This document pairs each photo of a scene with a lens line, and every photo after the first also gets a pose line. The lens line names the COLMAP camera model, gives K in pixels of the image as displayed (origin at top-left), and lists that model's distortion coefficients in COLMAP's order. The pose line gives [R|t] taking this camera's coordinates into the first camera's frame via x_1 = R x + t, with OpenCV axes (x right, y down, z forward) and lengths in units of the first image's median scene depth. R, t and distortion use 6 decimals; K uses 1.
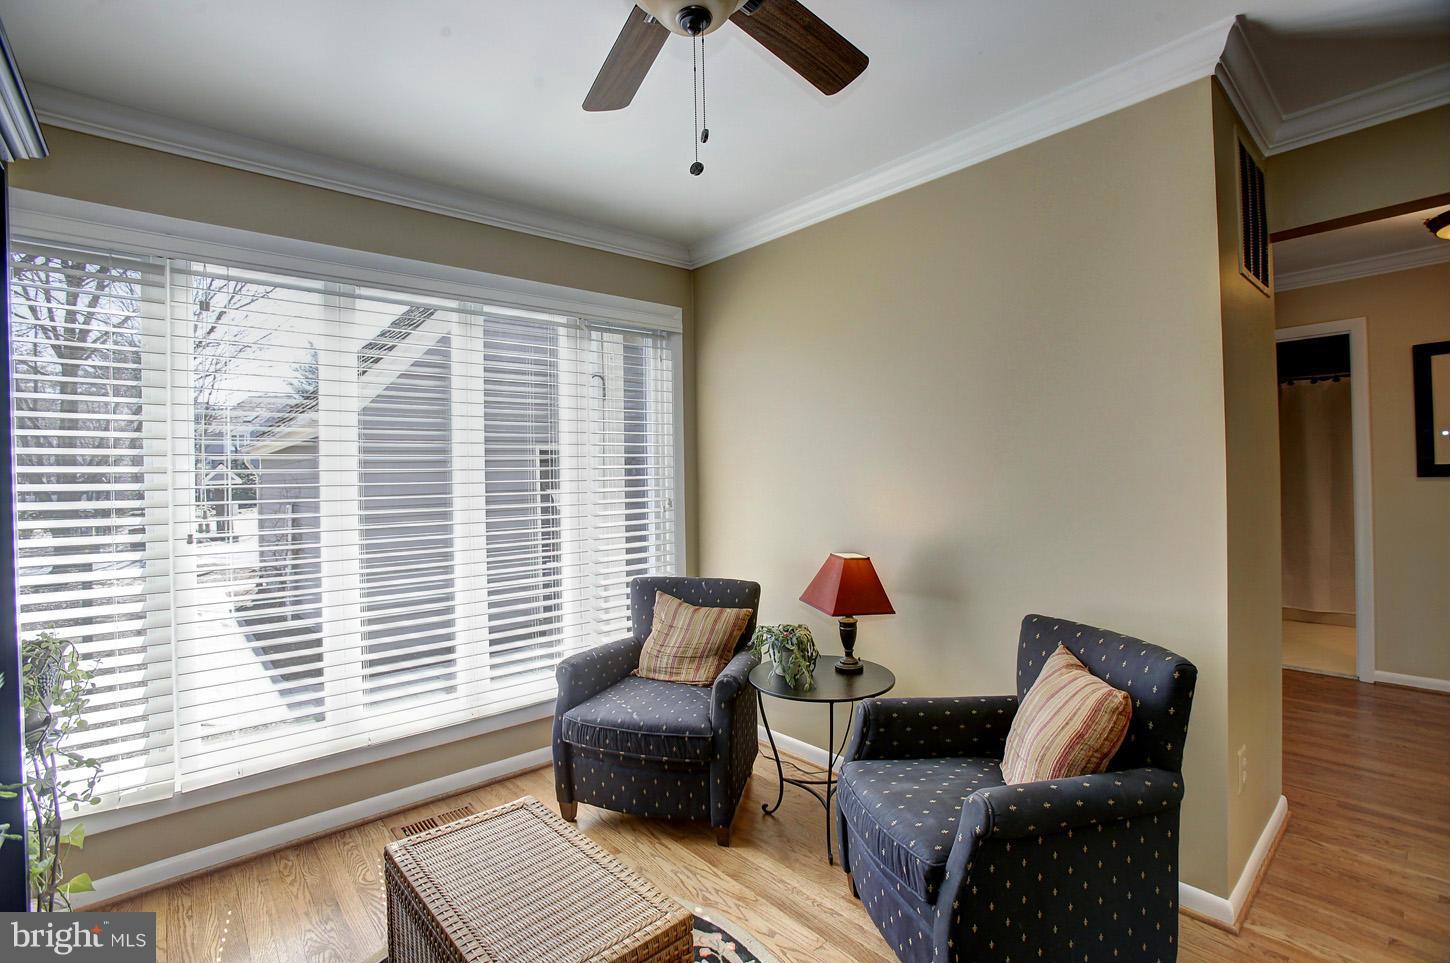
lens RADIAL K [[663.0, 0, 722.7], [0, 663.0, 469.6], [0, 0, 1]] dist [-0.054266, 0.000742]
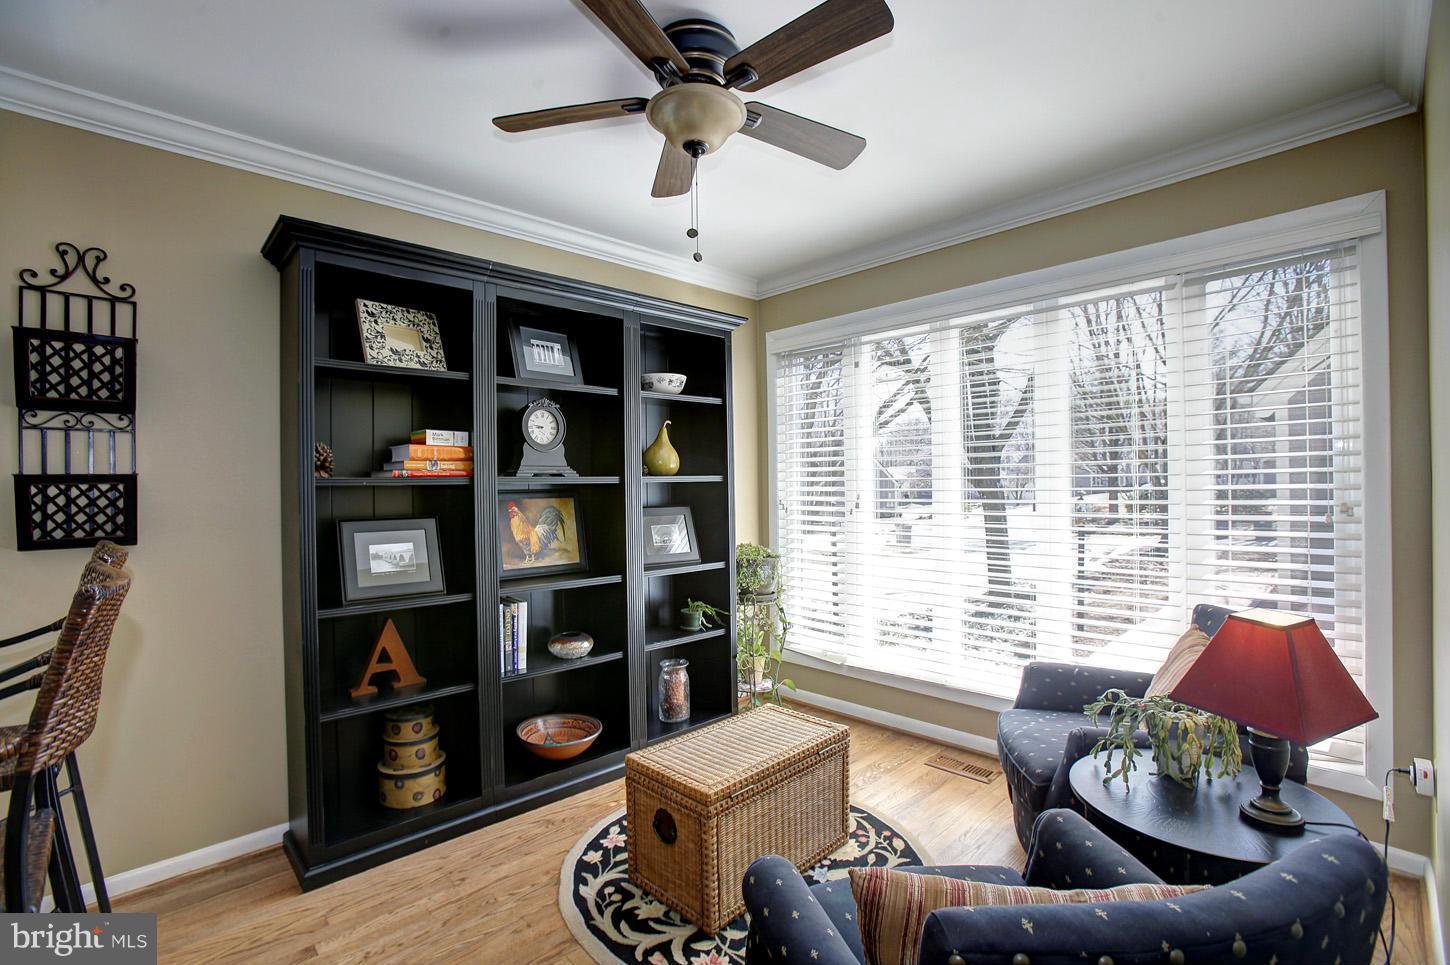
lens RADIAL K [[659.9, 0, 719.1], [0, 659.9, 478.5], [0, 0, 1]] dist [-0.072242, 0.026464]
pose [[0.031866, 0.011236, -0.999429, 0.748082], [0.021476, 0.999698, 0.011924, -0.001390], [0.999261, -0.021844, 0.031615, 0.559683]]
